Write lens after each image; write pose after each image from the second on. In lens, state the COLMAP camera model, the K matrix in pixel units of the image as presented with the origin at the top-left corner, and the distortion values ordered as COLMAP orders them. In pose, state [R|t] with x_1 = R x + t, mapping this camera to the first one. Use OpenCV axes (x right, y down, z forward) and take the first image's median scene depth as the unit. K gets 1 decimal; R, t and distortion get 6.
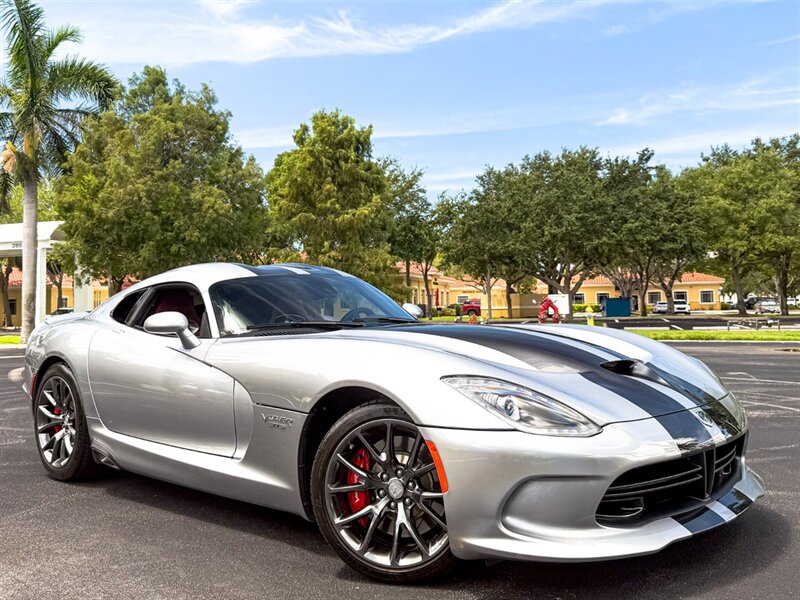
lens RADIAL K [[803.6, 0, 355.8], [0, 803.6, 256.1], [0, 0, 1]] dist [0.178865, -0.384874]
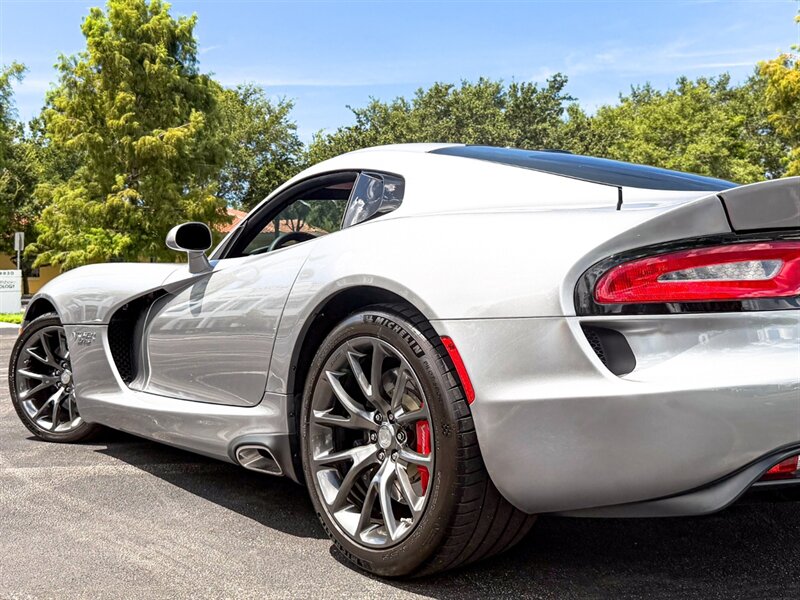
lens RADIAL K [[854.6, 0, 400.0], [0, 854.6, 222.7], [0, 0, 1]] dist [0.180787, -0.416784]
pose [[0.986705, 0.014549, 0.161872, 0.065869], [-0.014471, 0.999894, -0.001663, 0.016756], [-0.161879, -0.000701, 0.986810, 0.186487]]
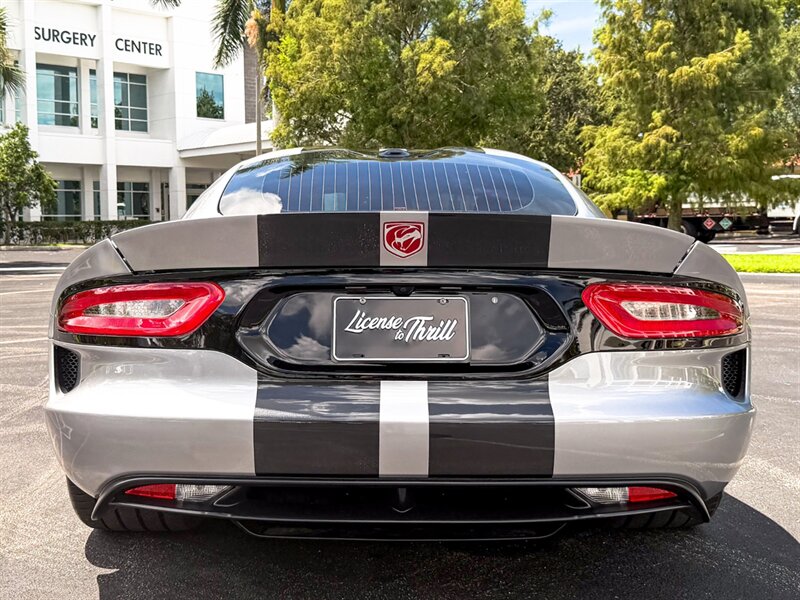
lens RADIAL K [[918.4, 0, 381.6], [0, 918.4, 260.5], [0, 0, 1]] dist [0.196717, -0.492348]
pose [[0.856719, 0.032809, -0.514739, 0.133958], [0.027510, 0.993648, 0.109122, 0.010497], [0.515049, -0.107648, 0.850374, 0.191864]]
